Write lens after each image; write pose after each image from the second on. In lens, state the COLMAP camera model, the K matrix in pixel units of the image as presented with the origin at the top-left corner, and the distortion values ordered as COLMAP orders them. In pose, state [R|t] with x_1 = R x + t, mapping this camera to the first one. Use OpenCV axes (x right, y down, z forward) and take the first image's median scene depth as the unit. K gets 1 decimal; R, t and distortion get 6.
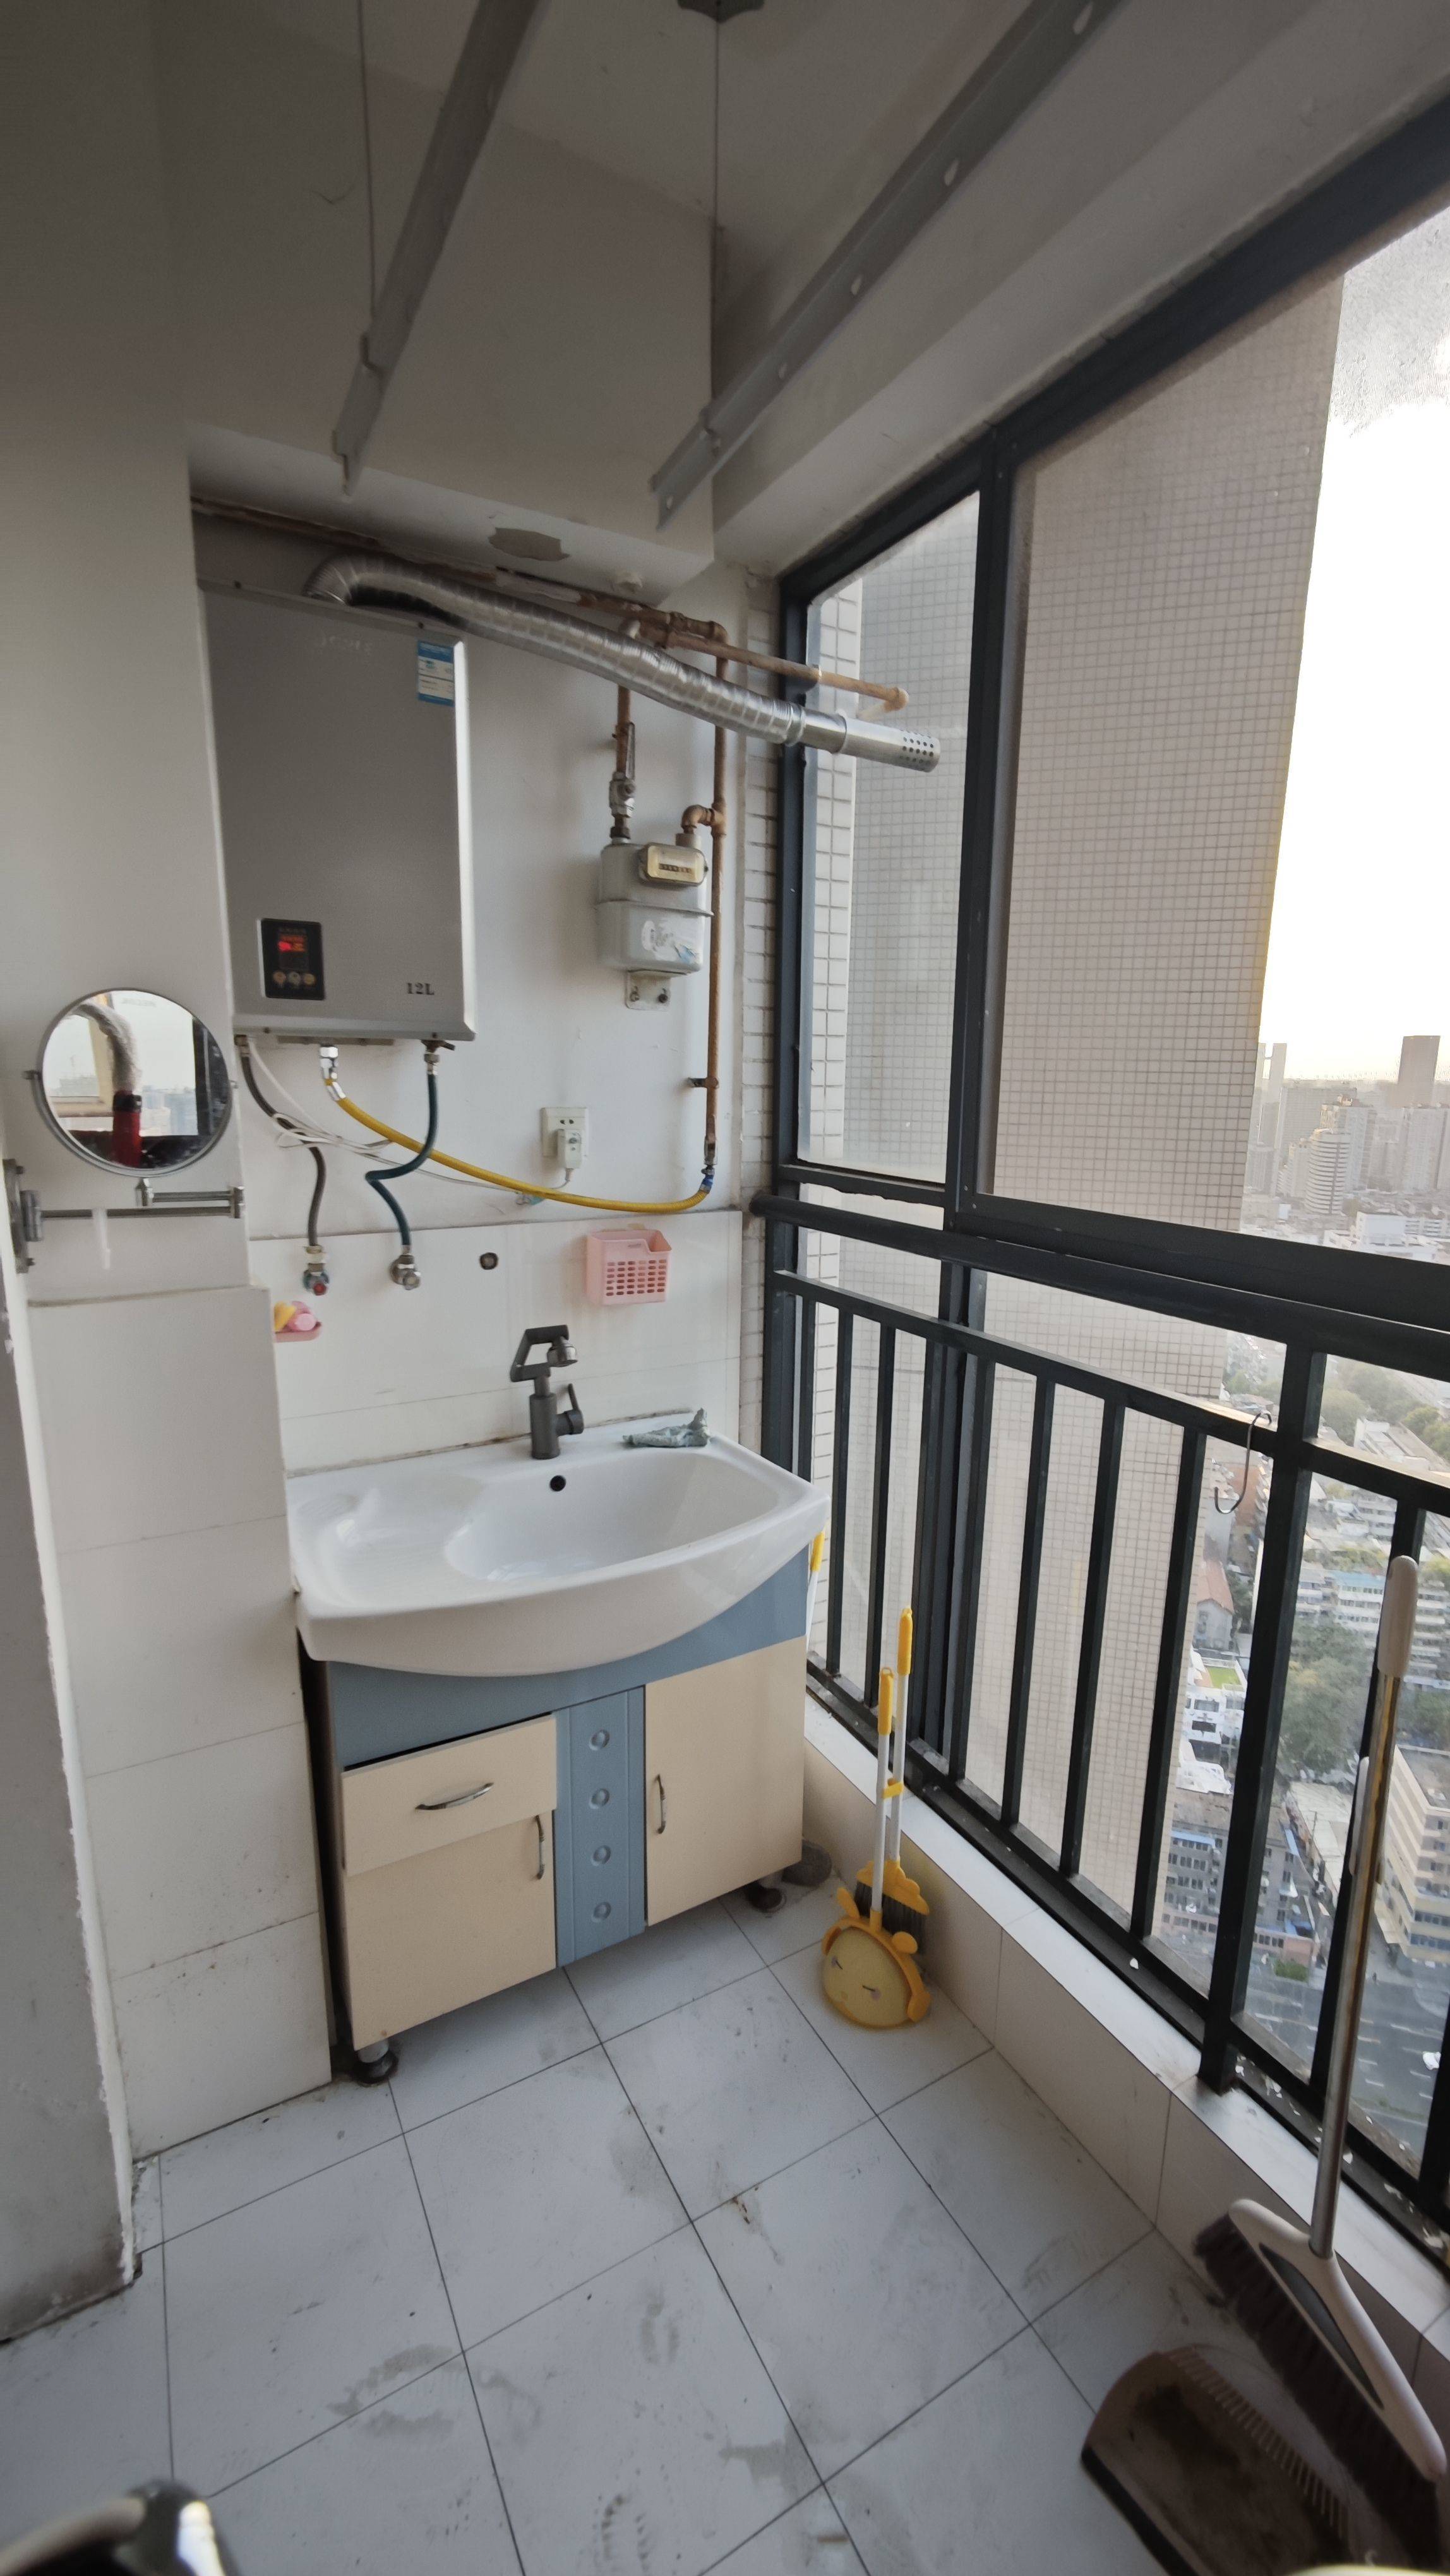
lens RADIAL K [[1068.2, 0, 732.1], [0, 1068.2, 1281.0], [0, 0, 1]] dist [-0.002331, 0.000236]
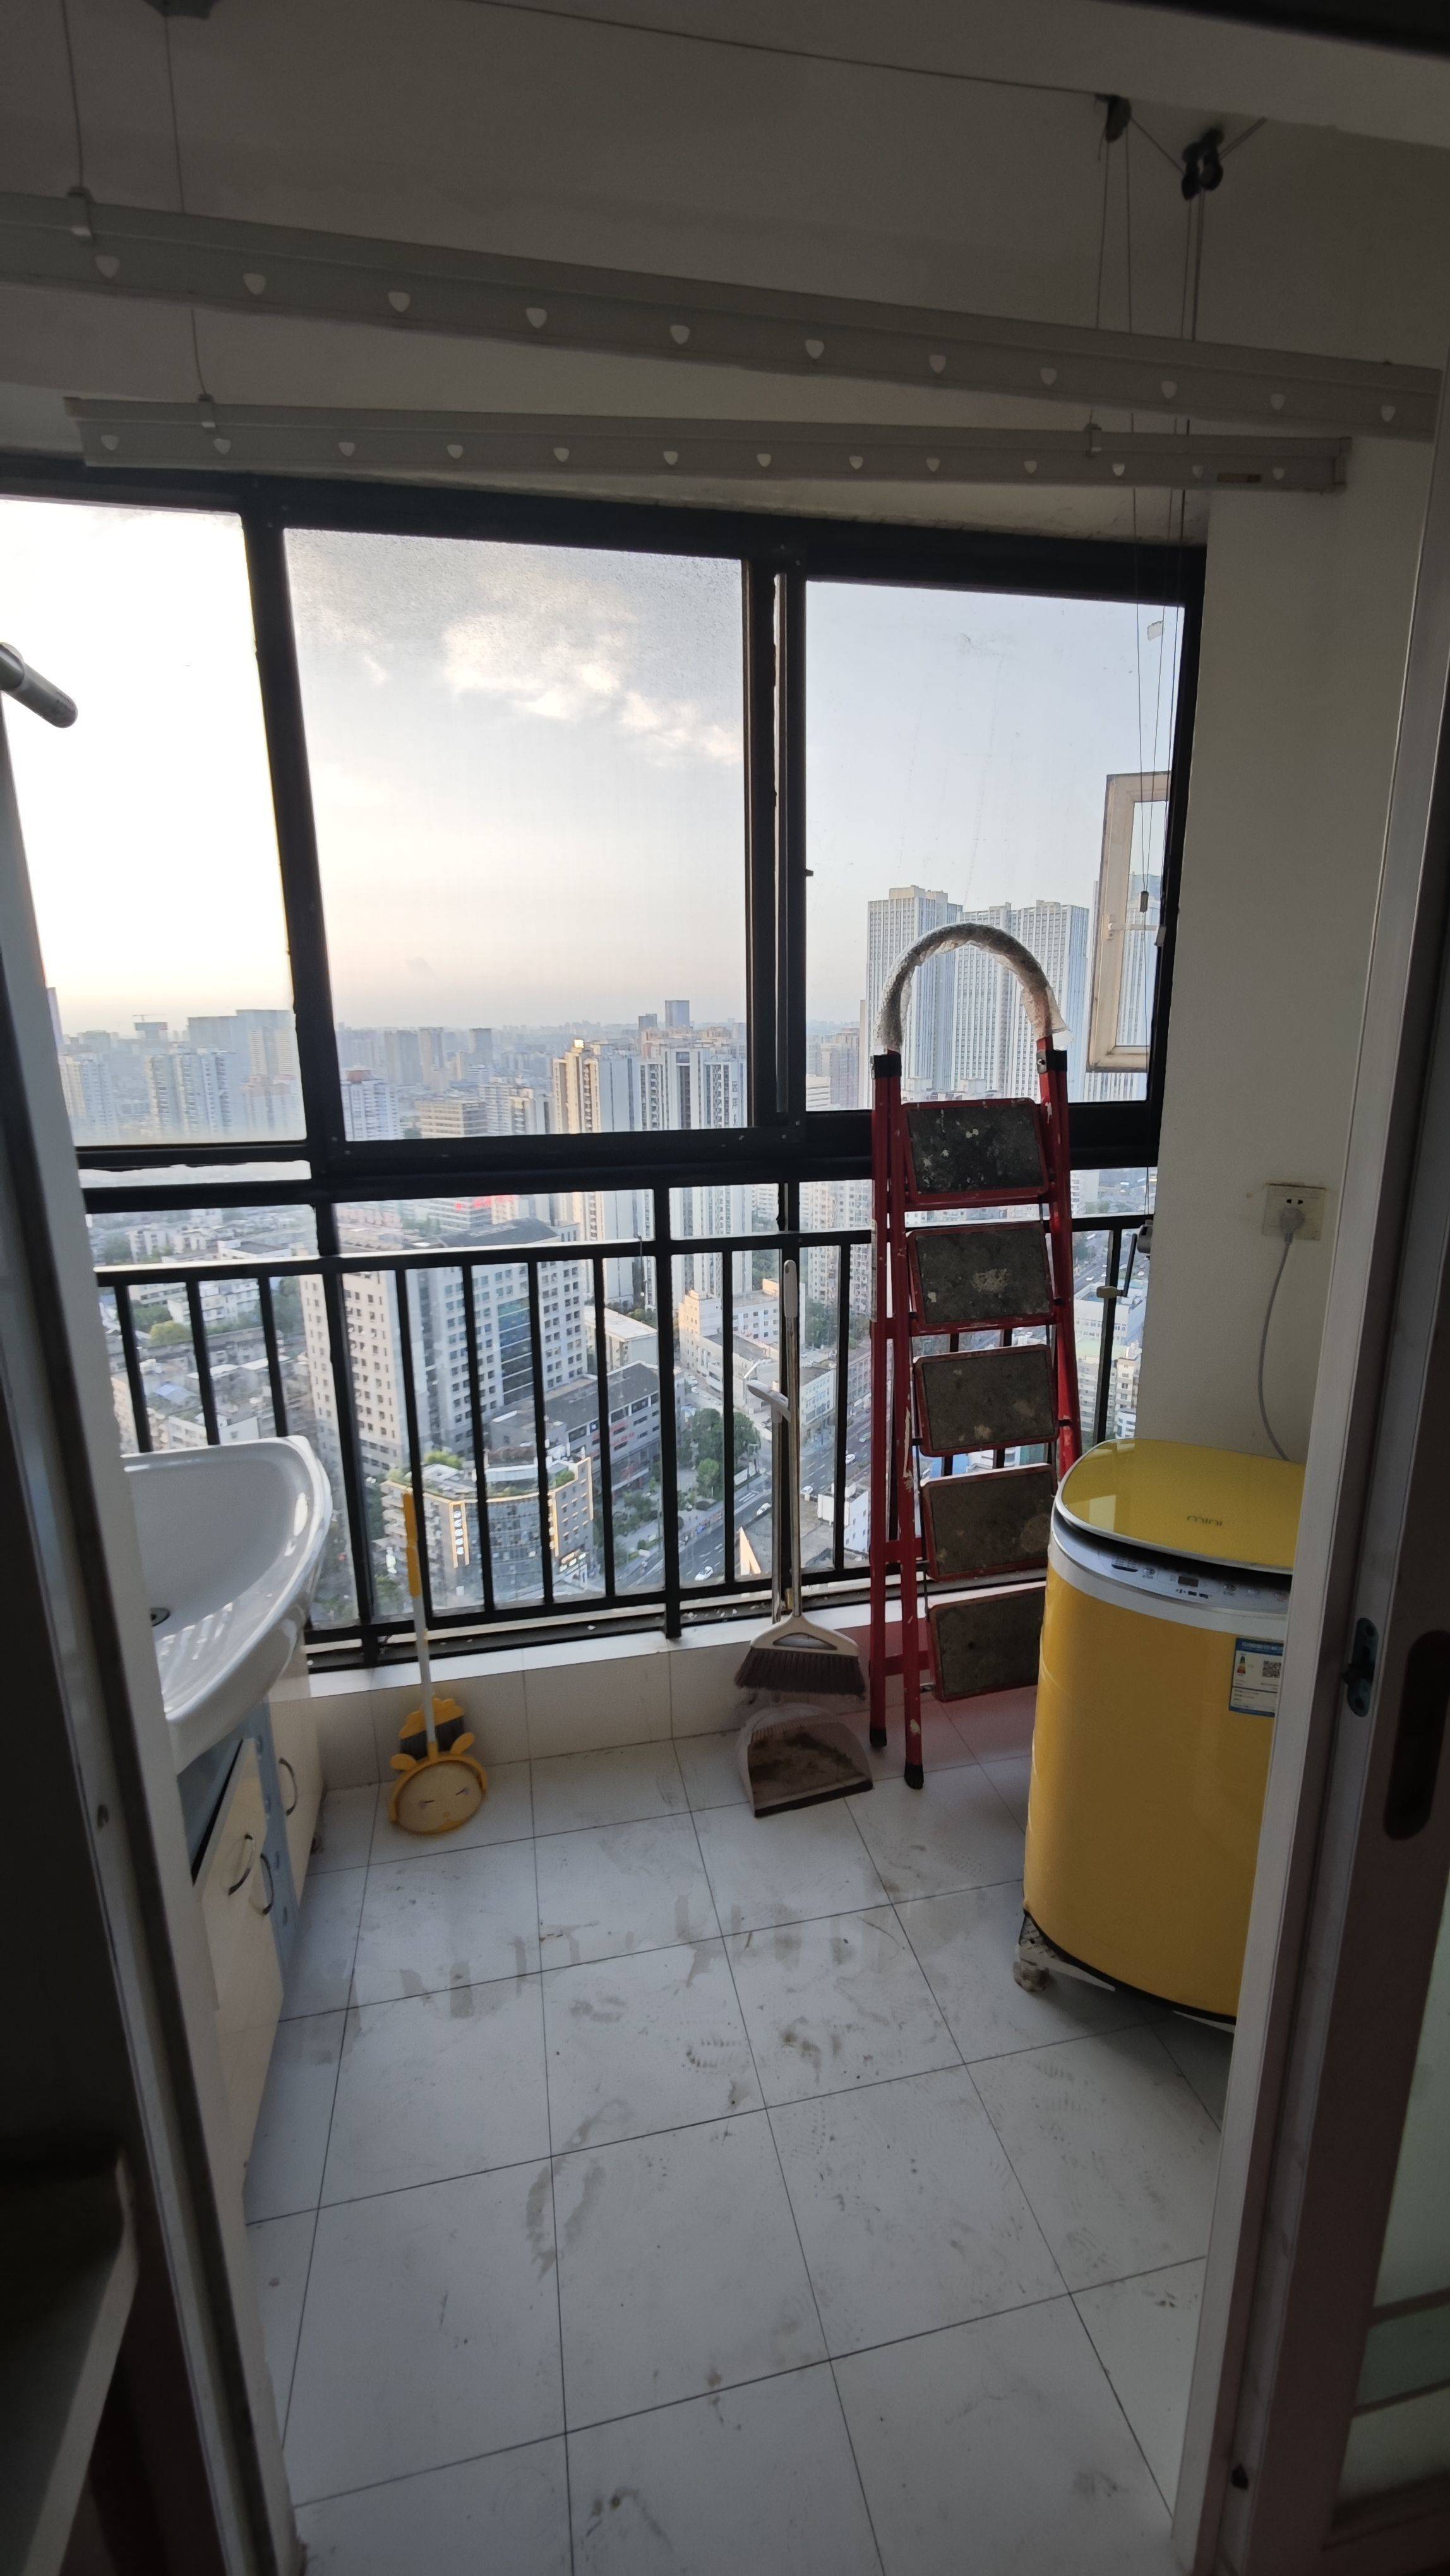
lens RADIAL K [[1068.2, 0, 723.8], [0, 1068.2, 1280.9], [0, 0, 1]] dist [-0.002331, 0.000236]
pose [[0.309858, -0.253803, 0.916282, -0.946407], [0.207869, 0.958482, 0.195197, -0.096933], [-0.927782, 0.129983, 0.349751, 0.267957]]
